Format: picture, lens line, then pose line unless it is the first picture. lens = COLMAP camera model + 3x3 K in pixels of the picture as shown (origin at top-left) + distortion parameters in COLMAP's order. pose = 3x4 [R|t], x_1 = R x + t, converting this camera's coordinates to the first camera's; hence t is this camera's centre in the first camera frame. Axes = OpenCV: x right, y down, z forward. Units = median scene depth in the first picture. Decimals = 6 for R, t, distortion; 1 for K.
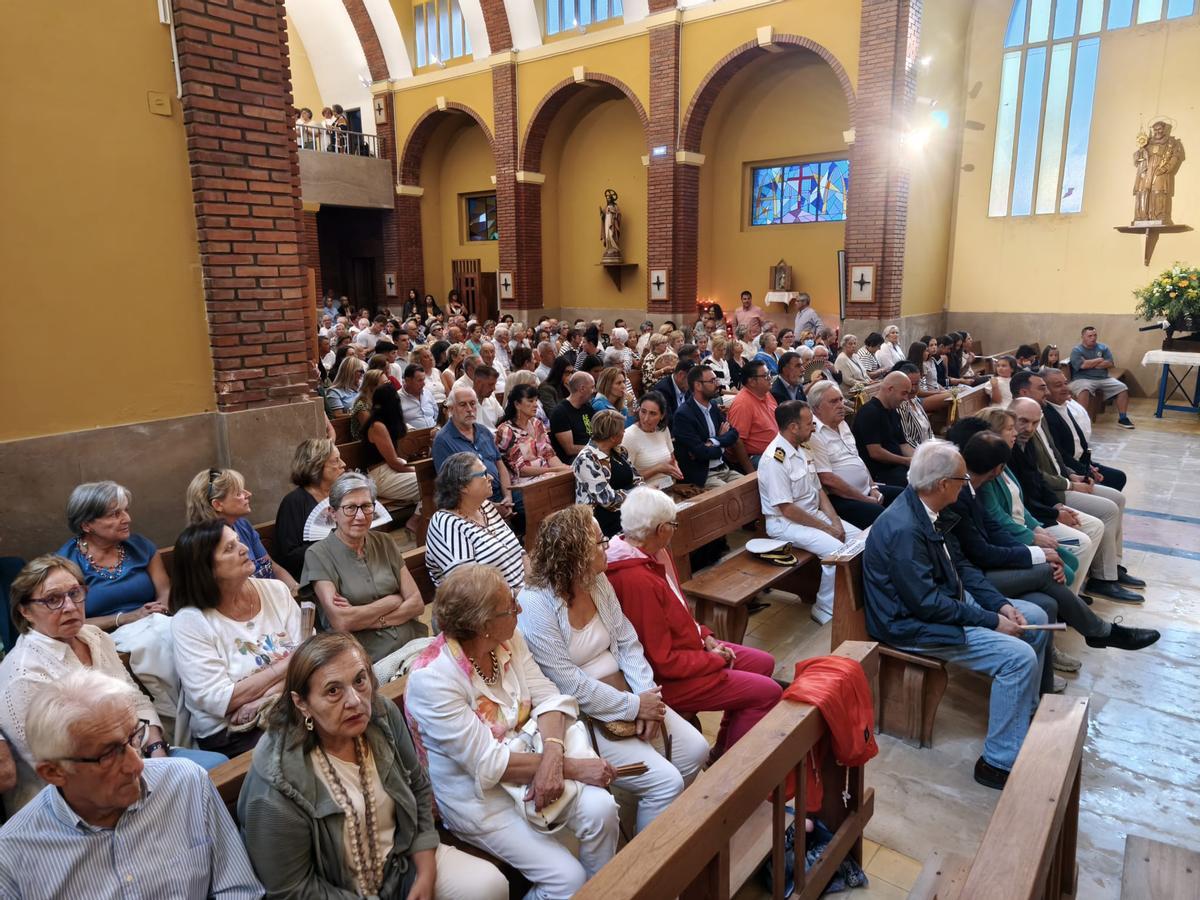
lens RADIAL K [[811.2, 0, 592.8], [0, 811.2, 442.0], [0, 0, 1]] dist [0.017379, -0.000062]
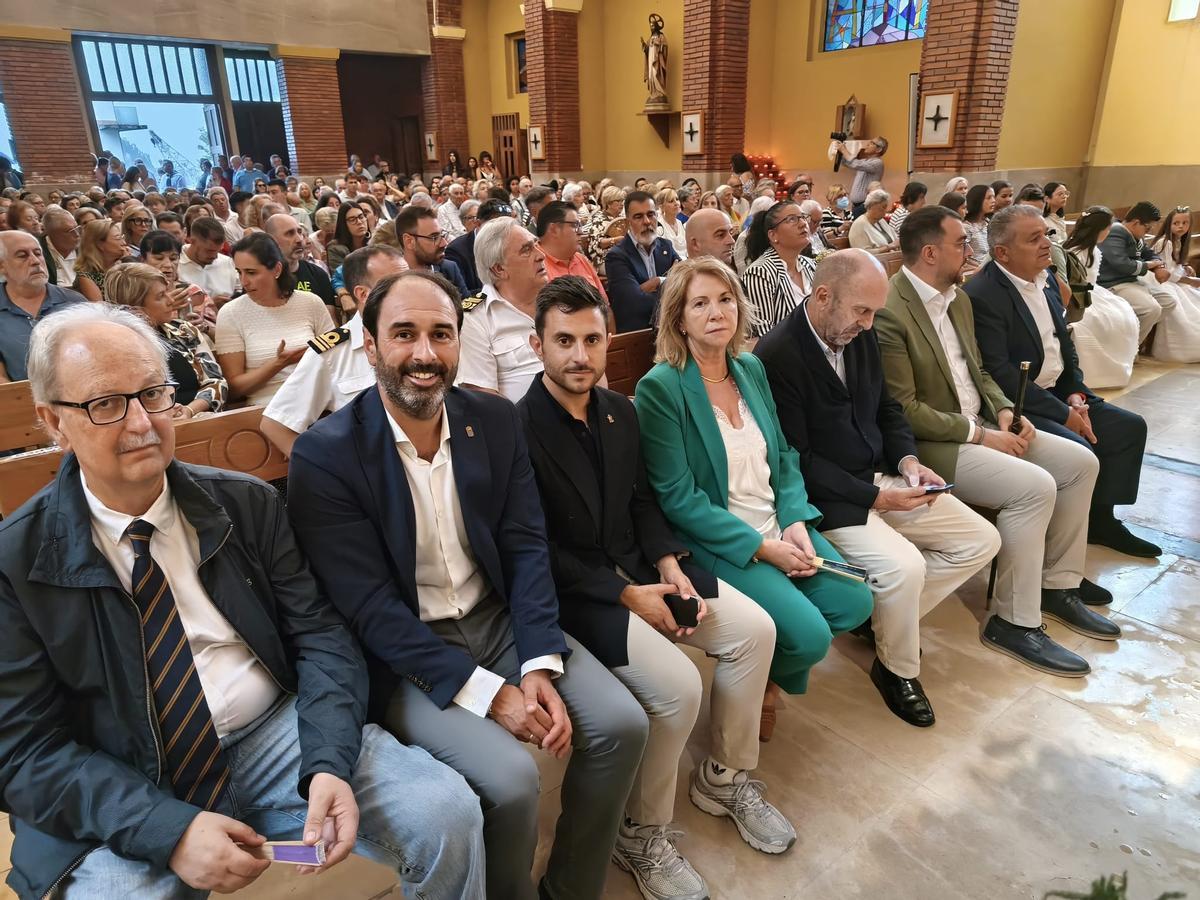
lens RADIAL K [[821.6, 0, 592.4], [0, 821.6, 449.3], [0, 0, 1]] dist [0.013403, 0.002315]
pose [[0.978692, 0.060043, -0.196360, 0.161481], [-0.032007, 0.989212, 0.142953, -0.001601], [0.202825, -0.133622, 0.970055, 0.160260]]
